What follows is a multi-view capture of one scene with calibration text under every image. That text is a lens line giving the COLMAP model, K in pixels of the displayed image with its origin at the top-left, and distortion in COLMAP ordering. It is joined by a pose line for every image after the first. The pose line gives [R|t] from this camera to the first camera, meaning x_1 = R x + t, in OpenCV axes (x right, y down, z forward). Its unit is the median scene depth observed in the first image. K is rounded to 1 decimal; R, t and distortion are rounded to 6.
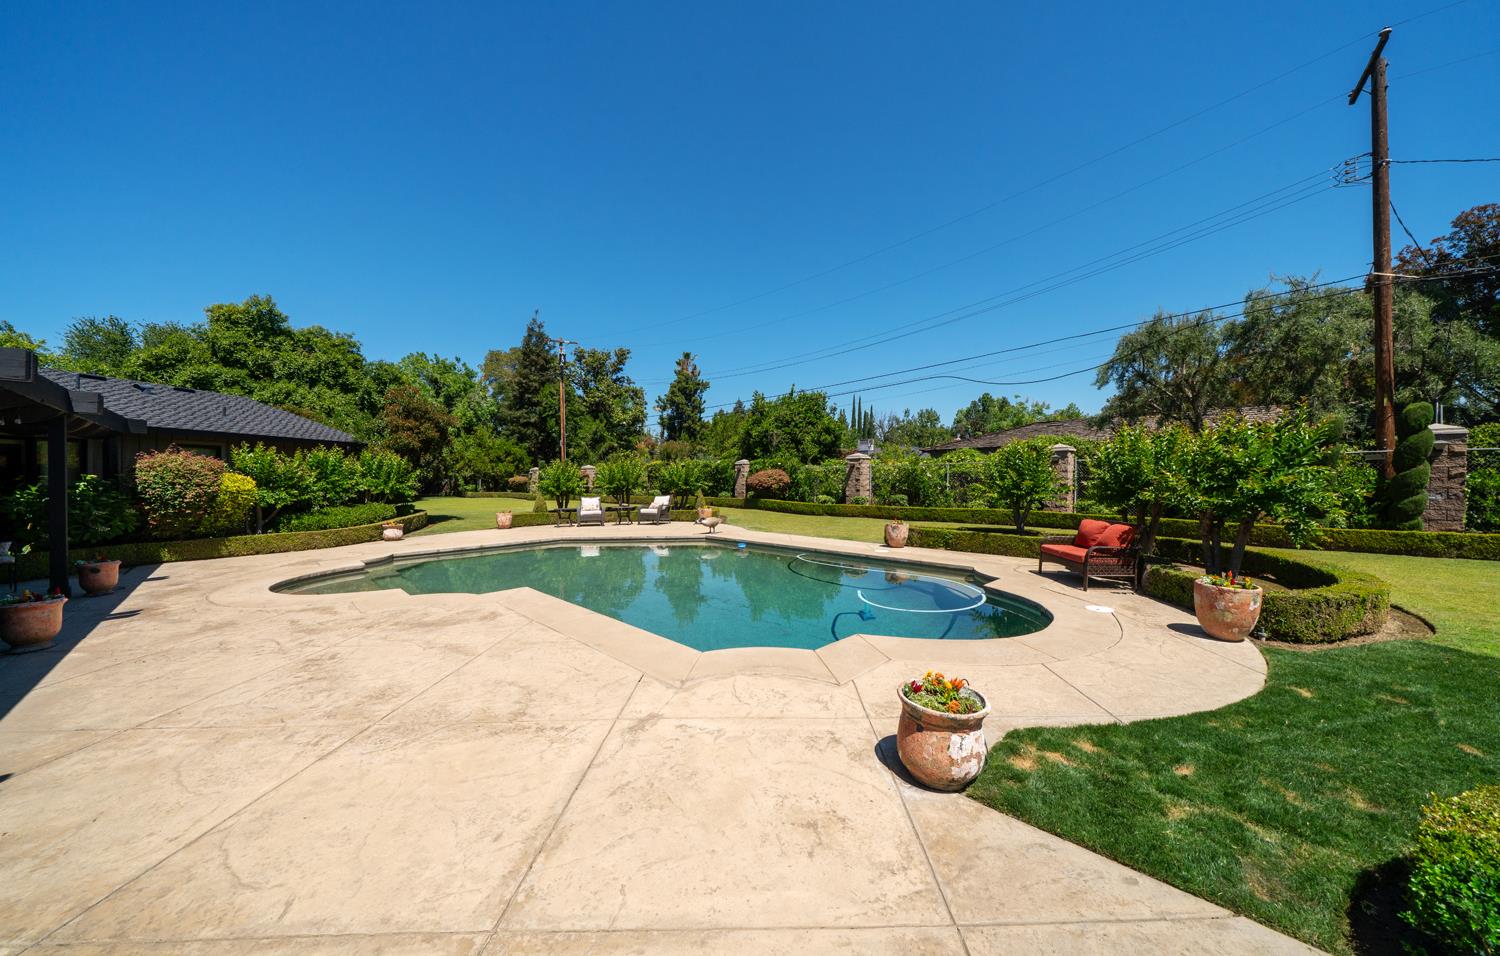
lens RADIAL K [[520.2, 0, 753.5], [0, 520.2, 483.2], [0, 0, 1]] dist [-0.023623, 0.001862]
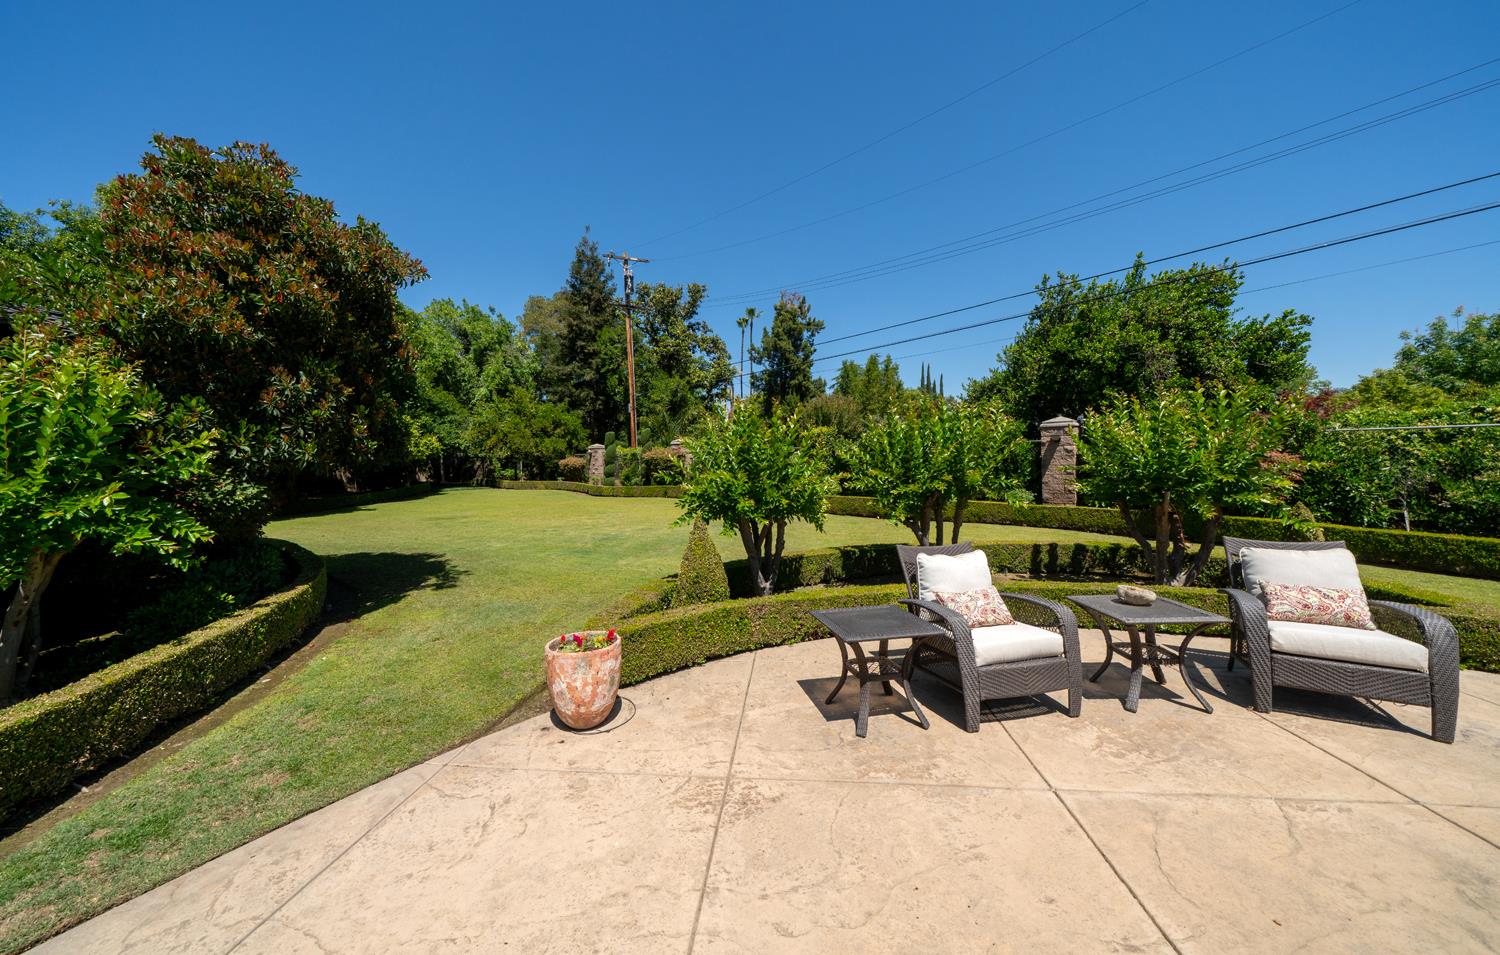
lens RADIAL K [[520.2, 0, 702.4], [0, 520.2, 504.2], [0, 0, 1]] dist [-0.023623, 0.001862]
pose [[0.986864, 0.008558, -0.161329, -0.315906], [0.004268, 0.996866, 0.078988, -0.008003], [0.161500, -0.078639, 0.983735, 0.635257]]
